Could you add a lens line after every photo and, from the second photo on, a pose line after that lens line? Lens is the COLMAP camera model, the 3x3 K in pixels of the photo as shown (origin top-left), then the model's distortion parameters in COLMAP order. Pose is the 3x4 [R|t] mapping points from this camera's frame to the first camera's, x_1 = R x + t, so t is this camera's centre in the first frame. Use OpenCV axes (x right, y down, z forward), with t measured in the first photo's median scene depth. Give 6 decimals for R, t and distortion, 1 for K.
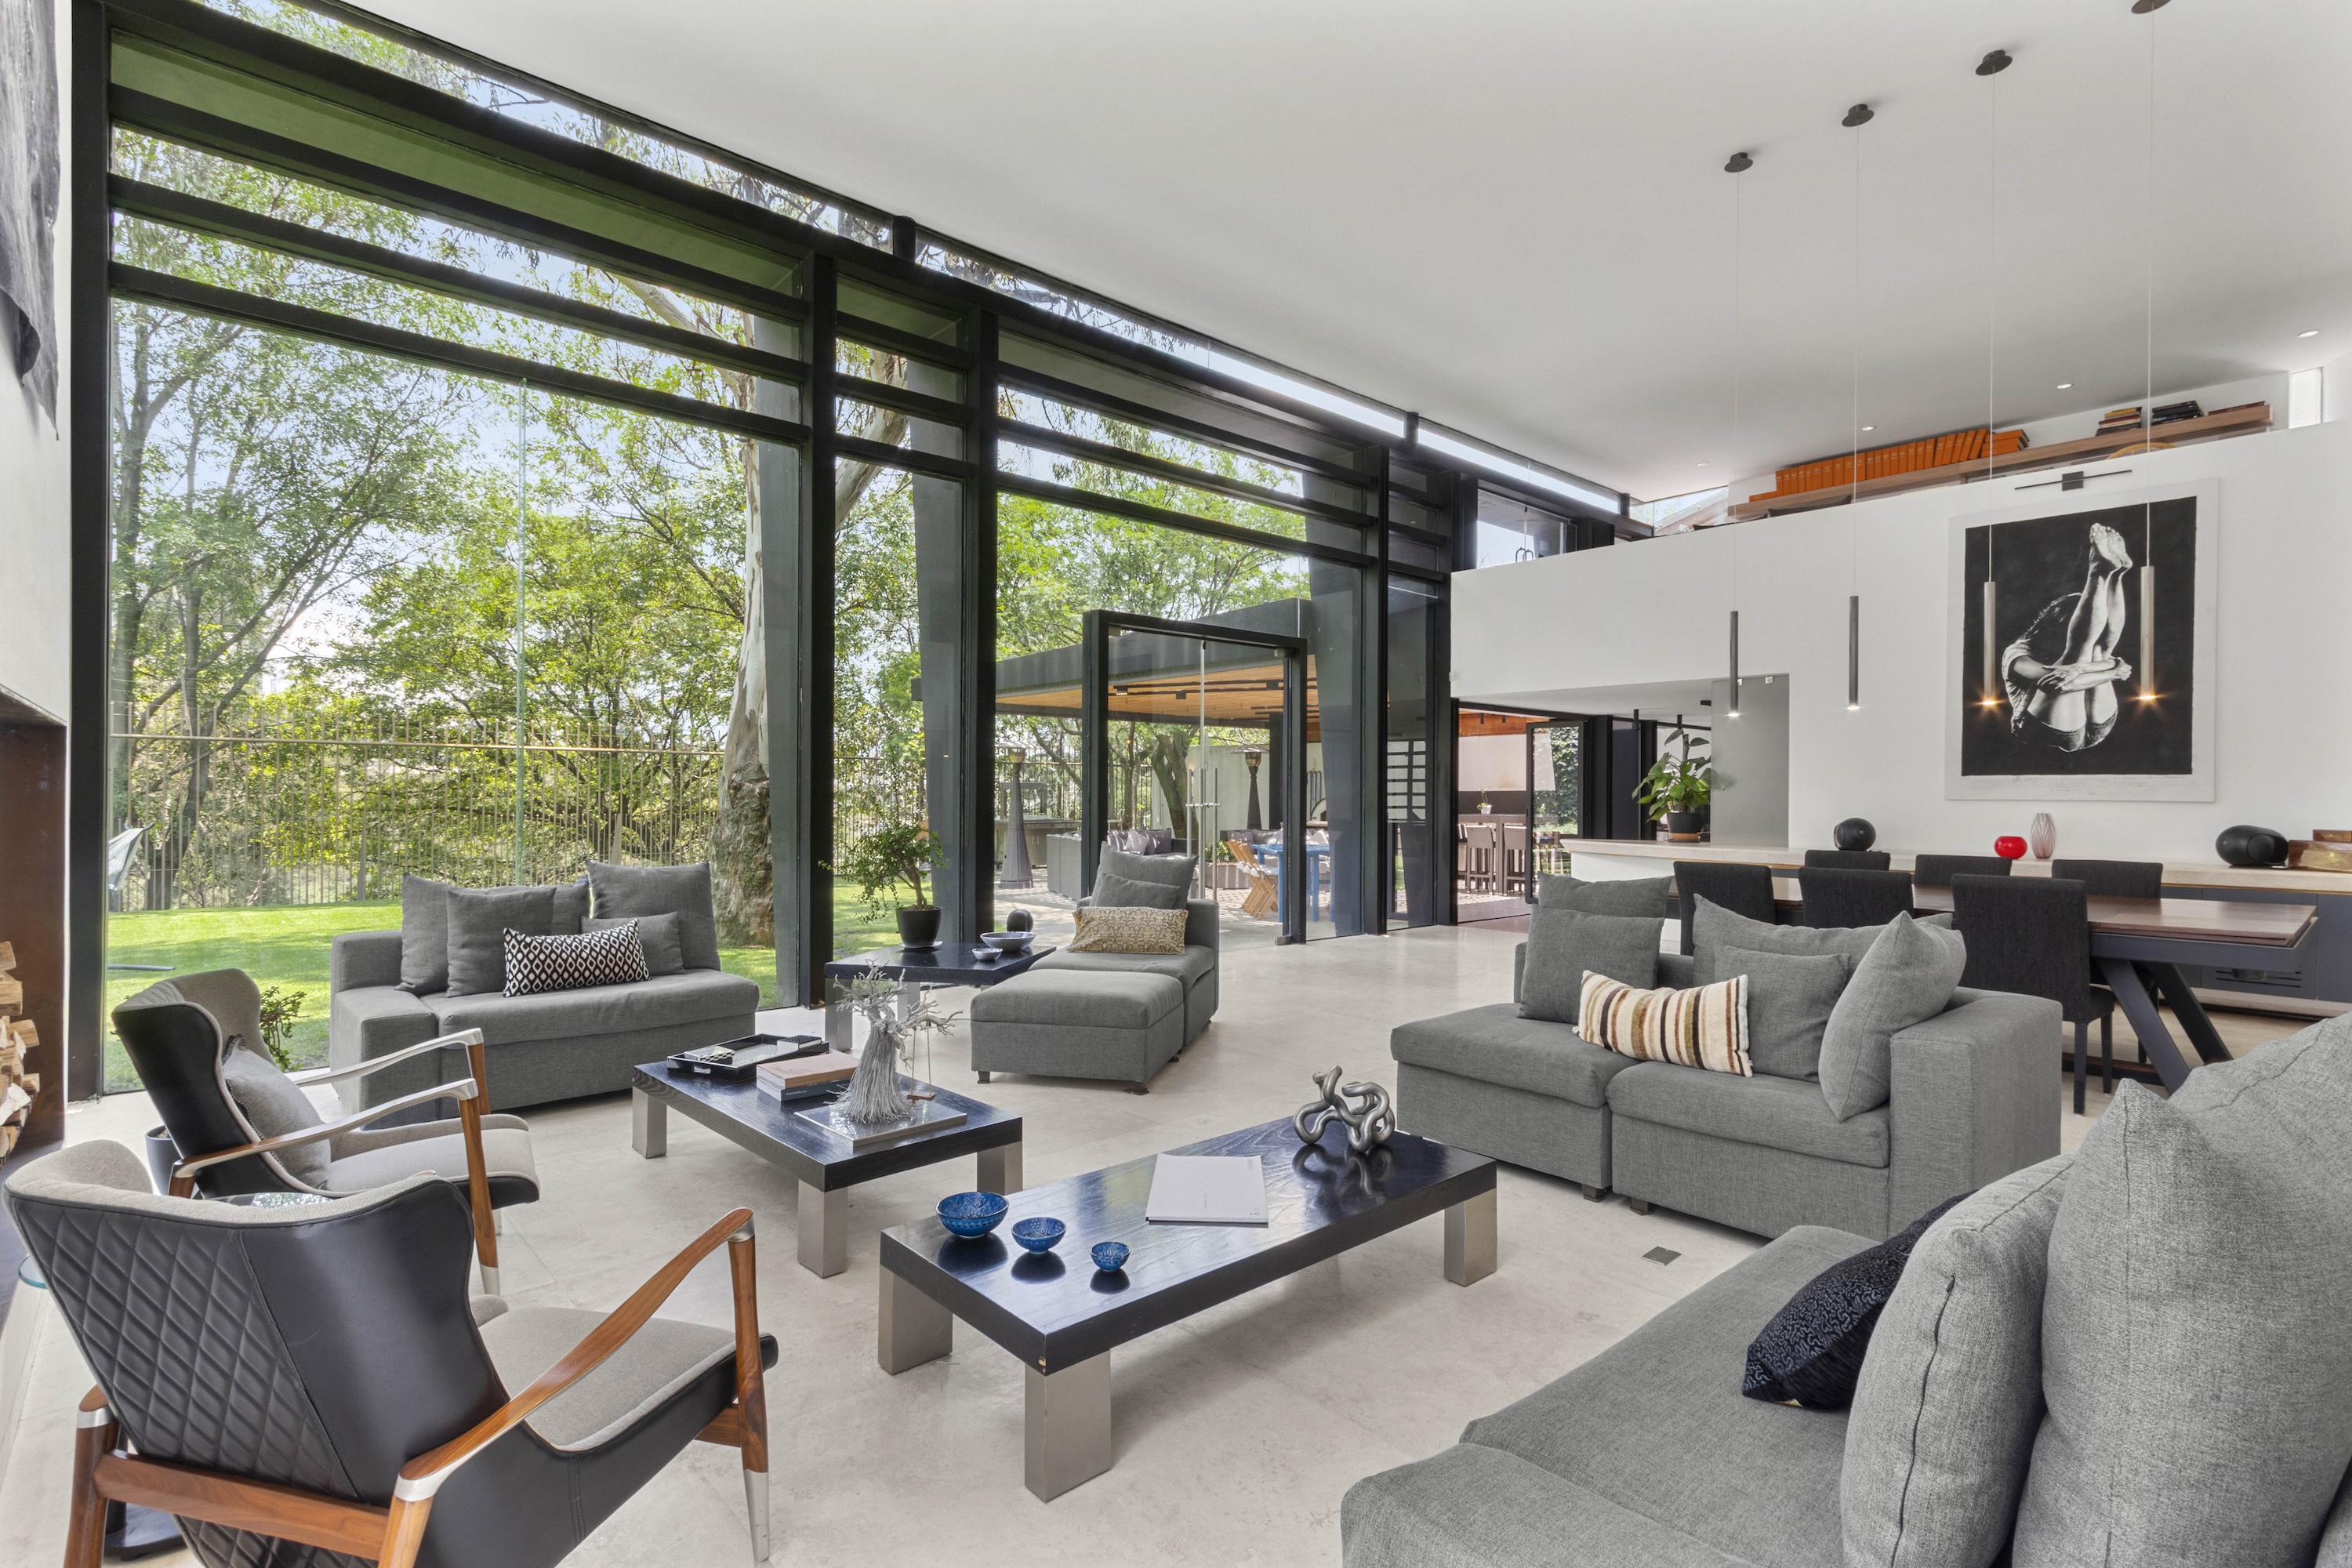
lens RADIAL K [[1098.3, 0, 1171.2], [0, 1098.3, 787.1], [0, 0, 1]] dist [0.002562, -0.000875]
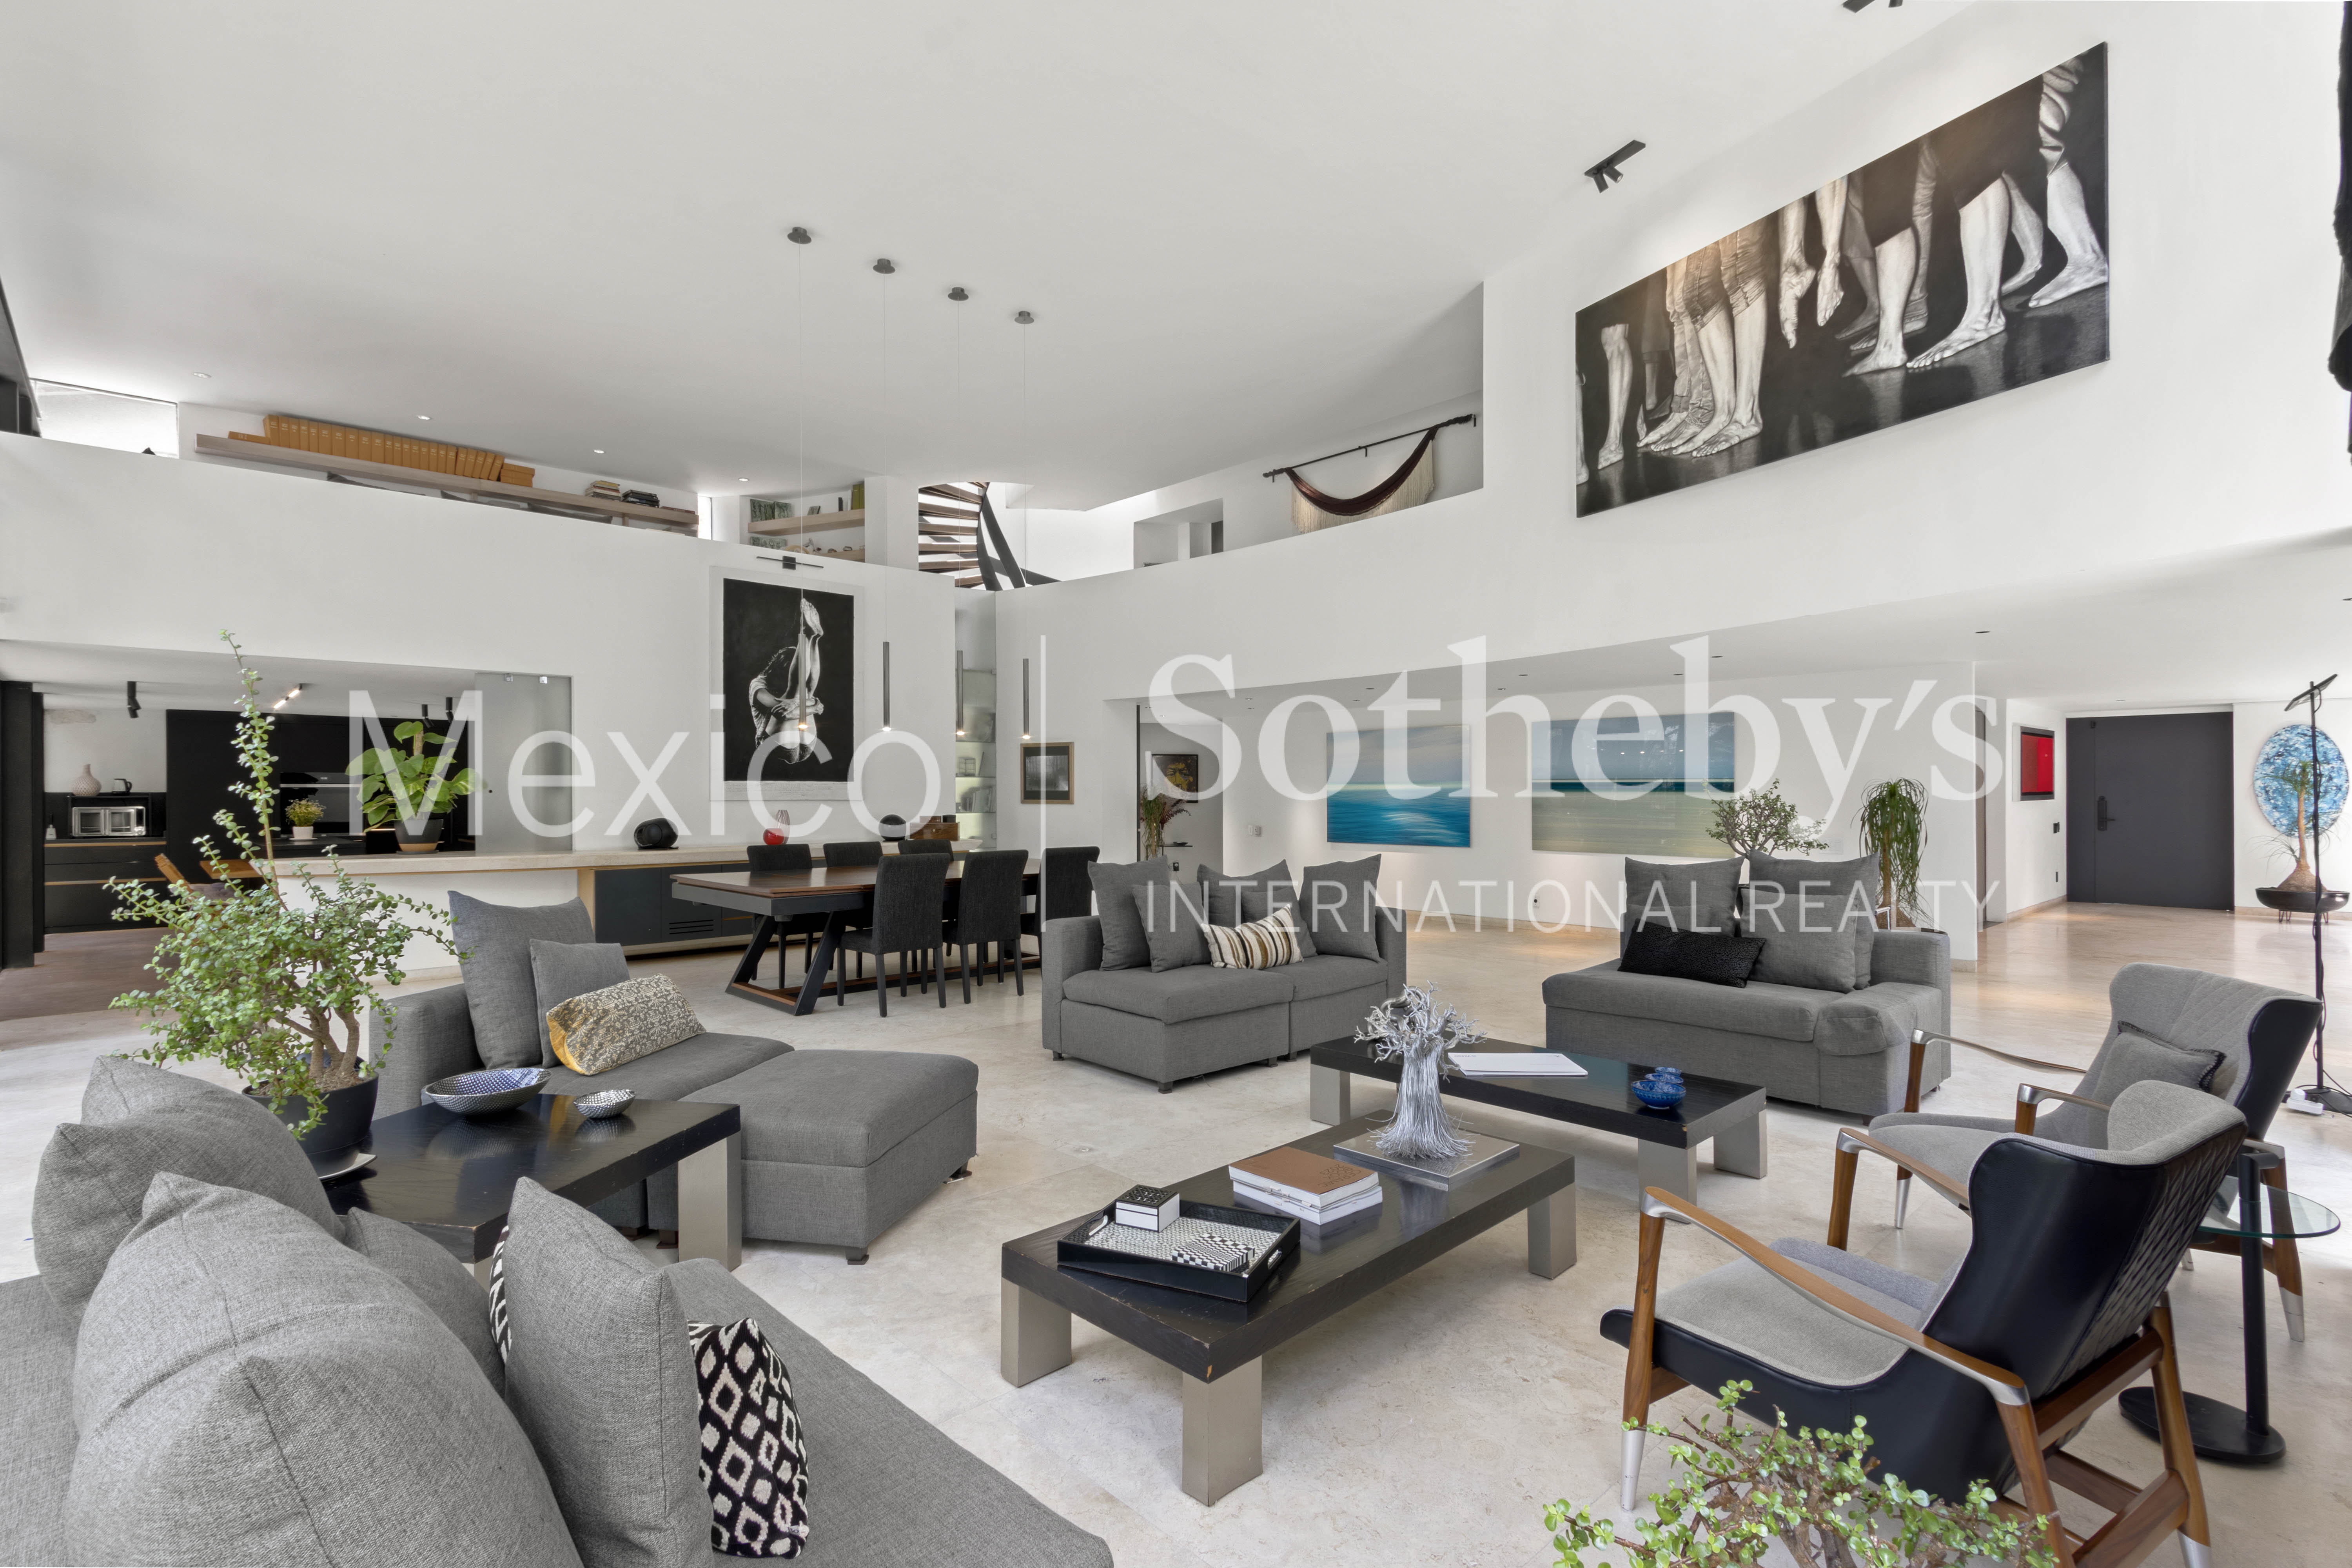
lens RADIAL K [[1098.3, 0, 1164.3], [0, 1098.3, 787.5], [0, 0, 1]] dist [0.002562, -0.000875]
pose [[-0.029293, -0.000635, 0.999571, -0.532203], [-0.001126, 0.999999, 0.000602, -0.004998], [-0.999570, -0.001108, -0.029293, 0.578603]]
